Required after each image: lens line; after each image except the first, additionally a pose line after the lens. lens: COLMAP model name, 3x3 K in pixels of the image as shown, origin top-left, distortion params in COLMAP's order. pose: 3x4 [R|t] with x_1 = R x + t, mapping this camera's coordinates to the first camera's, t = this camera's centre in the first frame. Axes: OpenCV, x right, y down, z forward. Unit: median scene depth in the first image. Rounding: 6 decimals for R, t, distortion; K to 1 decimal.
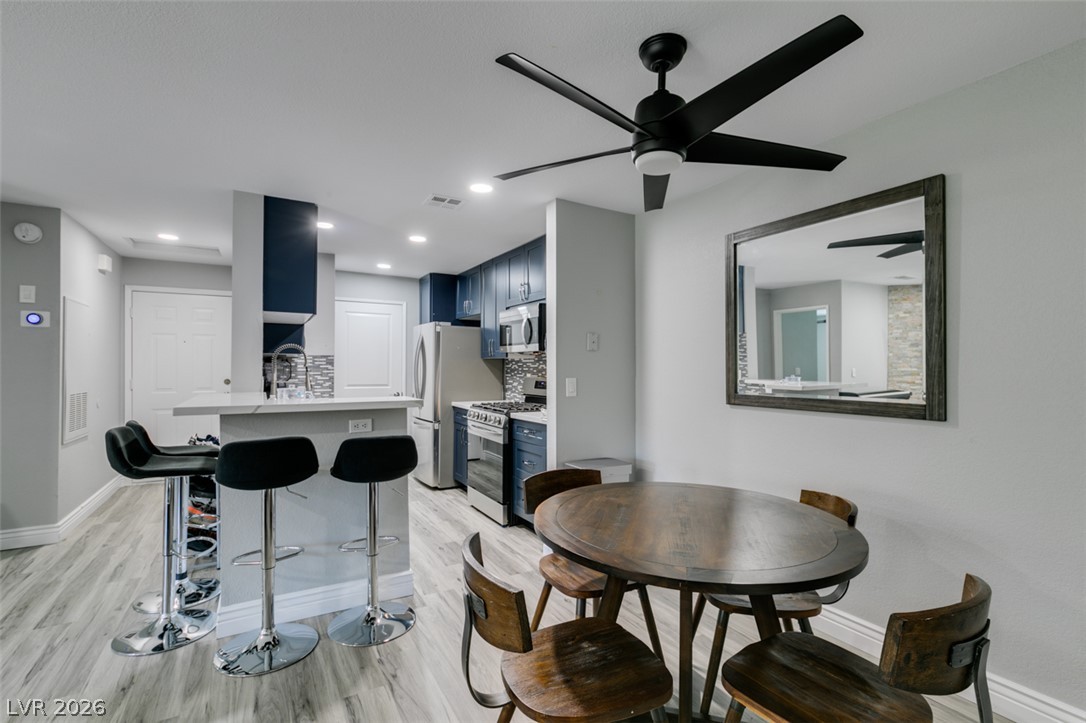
lens RADIAL K [[494.2, 0, 540.2], [0, 494.2, 365.6], [0, 0, 1]] dist [0.000369, -0.000386]
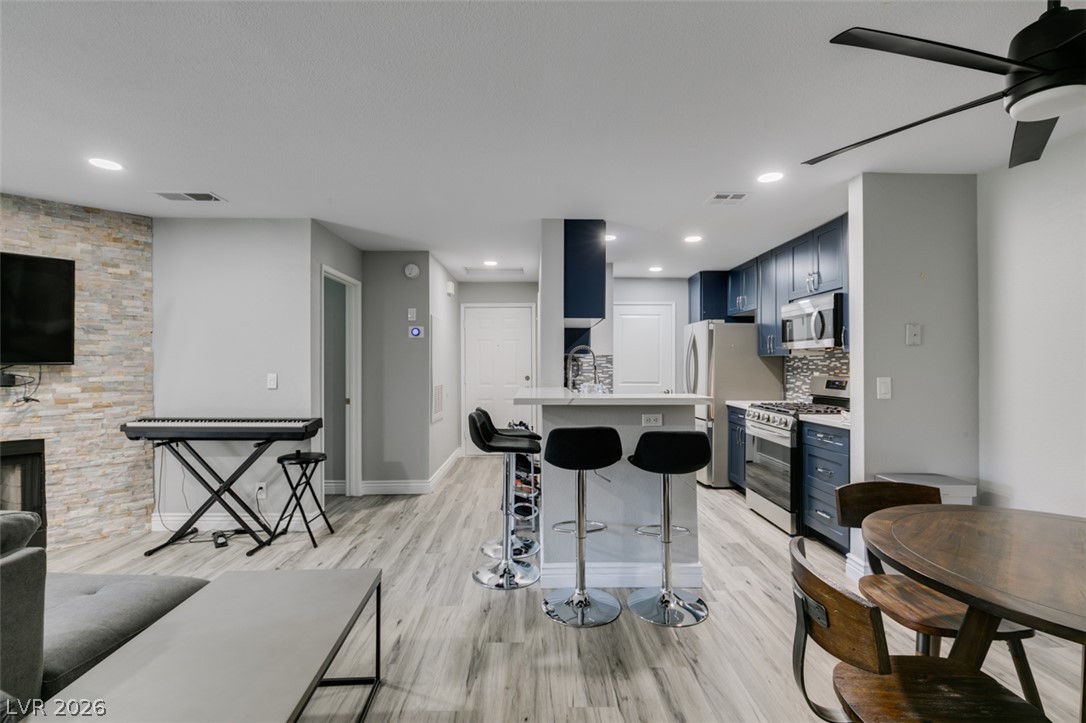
lens RADIAL K [[485.7, 0, 540.3], [0, 485.7, 365.3], [0, 0, 1]] dist [-0.001508, -0.000818]
pose [[0.873950, -0.003816, -0.486002, -0.050272], [0.005277, 0.999985, 0.001637, -0.000375], [0.485988, -0.003995, 0.873956, -0.033690]]
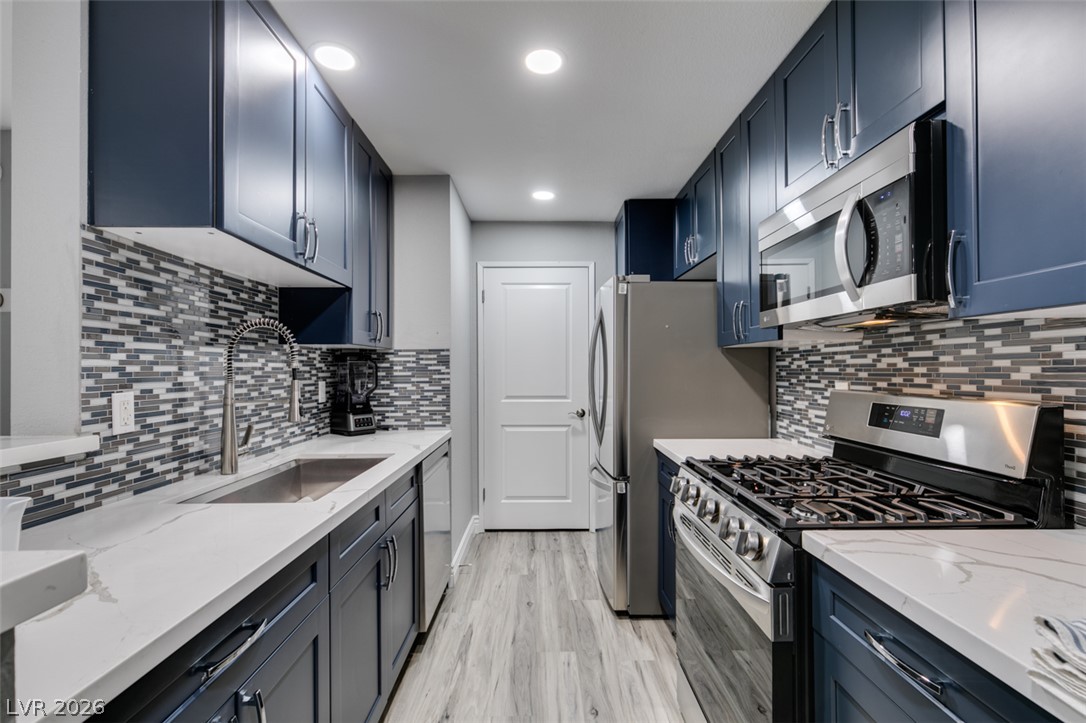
lens RADIAL K [[485.7, 0, 540.3], [0, 485.7, 365.3], [0, 0, 1]] dist [-0.001508, -0.000818]
pose [[0.869966, -0.012050, -0.492965, -0.062851], [0.010167, 0.999927, -0.006499, 0.005397], [0.493007, 0.000642, 0.870025, 0.829200]]
